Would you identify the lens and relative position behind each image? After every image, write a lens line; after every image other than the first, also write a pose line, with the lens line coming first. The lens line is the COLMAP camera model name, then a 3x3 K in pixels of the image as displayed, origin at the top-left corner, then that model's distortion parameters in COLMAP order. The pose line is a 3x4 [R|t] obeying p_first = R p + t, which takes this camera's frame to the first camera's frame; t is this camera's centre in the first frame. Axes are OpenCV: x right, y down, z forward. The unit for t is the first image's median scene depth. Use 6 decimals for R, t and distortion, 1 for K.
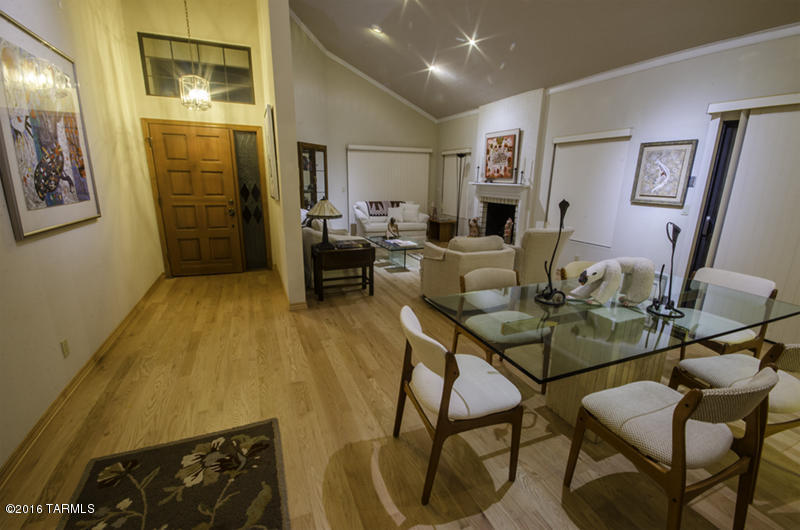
lens RADIAL K [[349.7, 0, 400.0], [0, 349.7, 265.0], [0, 0, 1]] dist [0.001321, 0.000082]
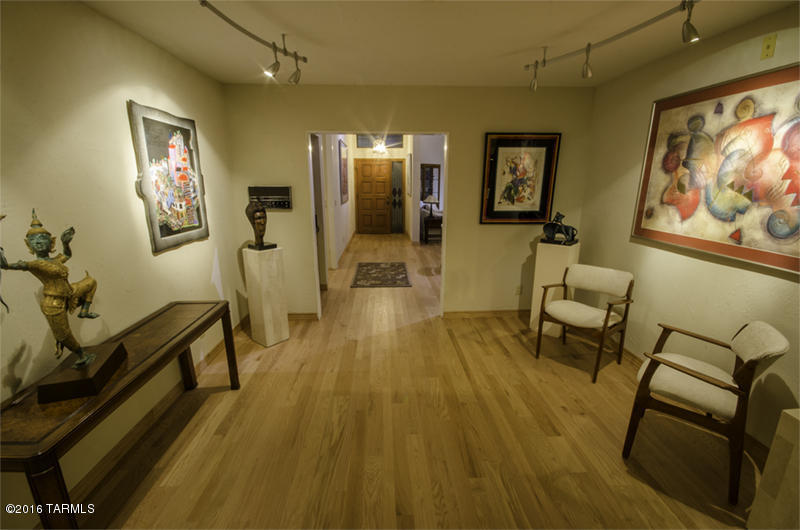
lens RADIAL K [[340.3, 0, 400.0], [0, 340.3, 265.0], [0, 0, 1]] dist [0.000068, -0.000003]
pose [[0.937762, 0.069926, -0.340167, 0.293220], [-0.071733, 0.997397, 0.007276, 0.205387], [0.339790, 0.017578, 0.940337, -0.867345]]
